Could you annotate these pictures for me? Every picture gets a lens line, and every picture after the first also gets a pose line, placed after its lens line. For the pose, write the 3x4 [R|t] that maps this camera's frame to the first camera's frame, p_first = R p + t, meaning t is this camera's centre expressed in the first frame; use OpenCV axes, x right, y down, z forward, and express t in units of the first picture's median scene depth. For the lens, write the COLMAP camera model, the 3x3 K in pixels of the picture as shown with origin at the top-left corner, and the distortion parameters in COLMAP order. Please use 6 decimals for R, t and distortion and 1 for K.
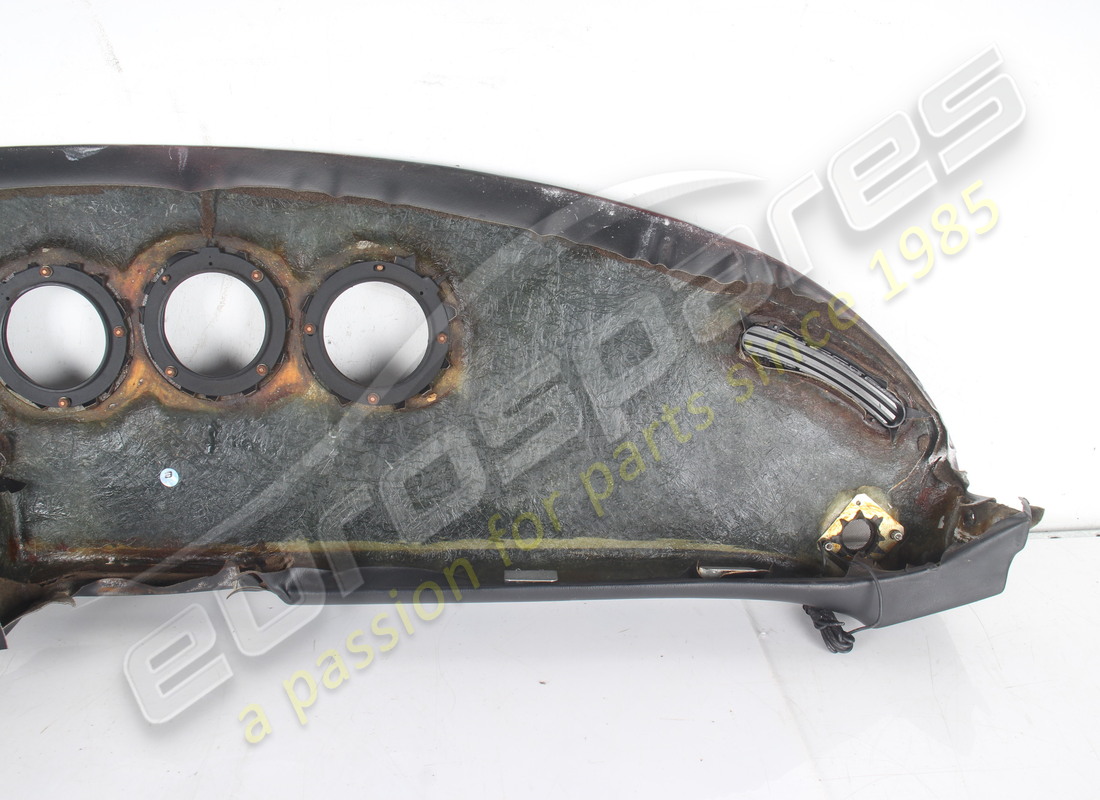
lens RADIAL K [[970.7, 0, 550.0], [0, 970.7, 400.0], [0, 0, 1]] dist [-0.167654, 0.136879]
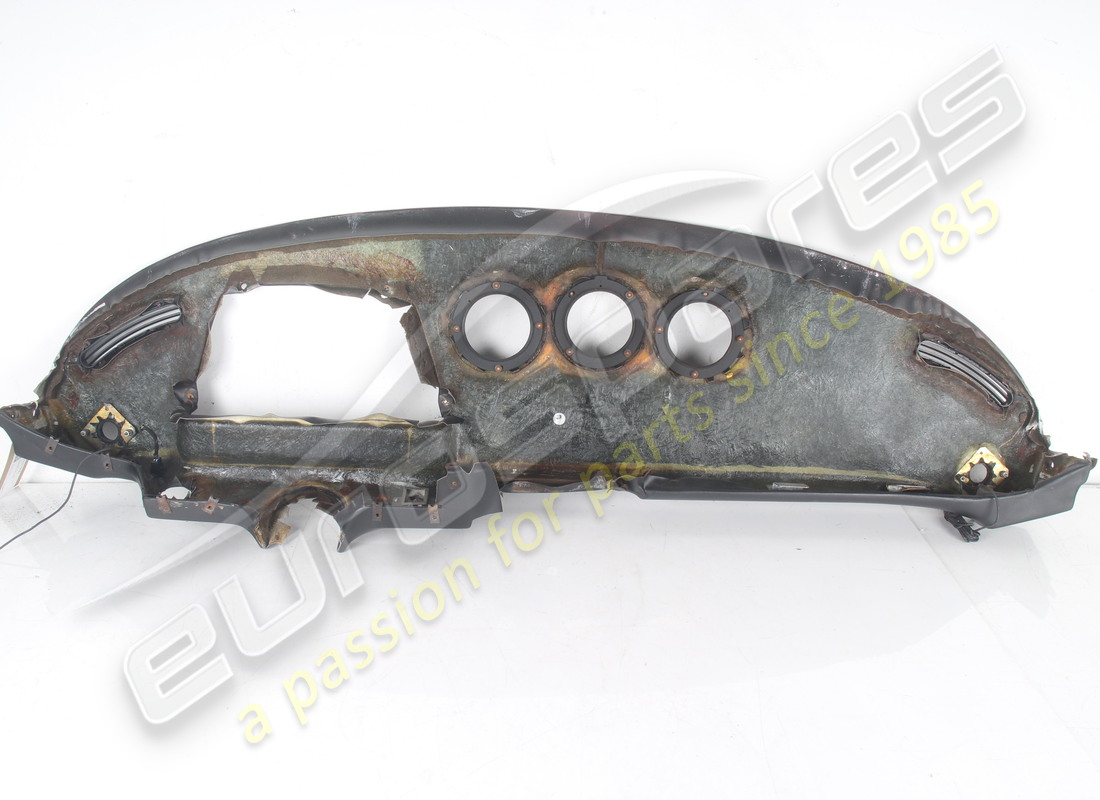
lens RADIAL K [[970.7, 0, 550.0], [0, 970.7, 400.0], [0, 0, 1]] dist [-0.167654, 0.136879]
pose [[0.998976, 0.041841, -0.017237, -0.391035], [-0.041812, 0.999123, 0.002061, 0.047778], [0.017308, -0.001338, 0.999849, -0.618070]]
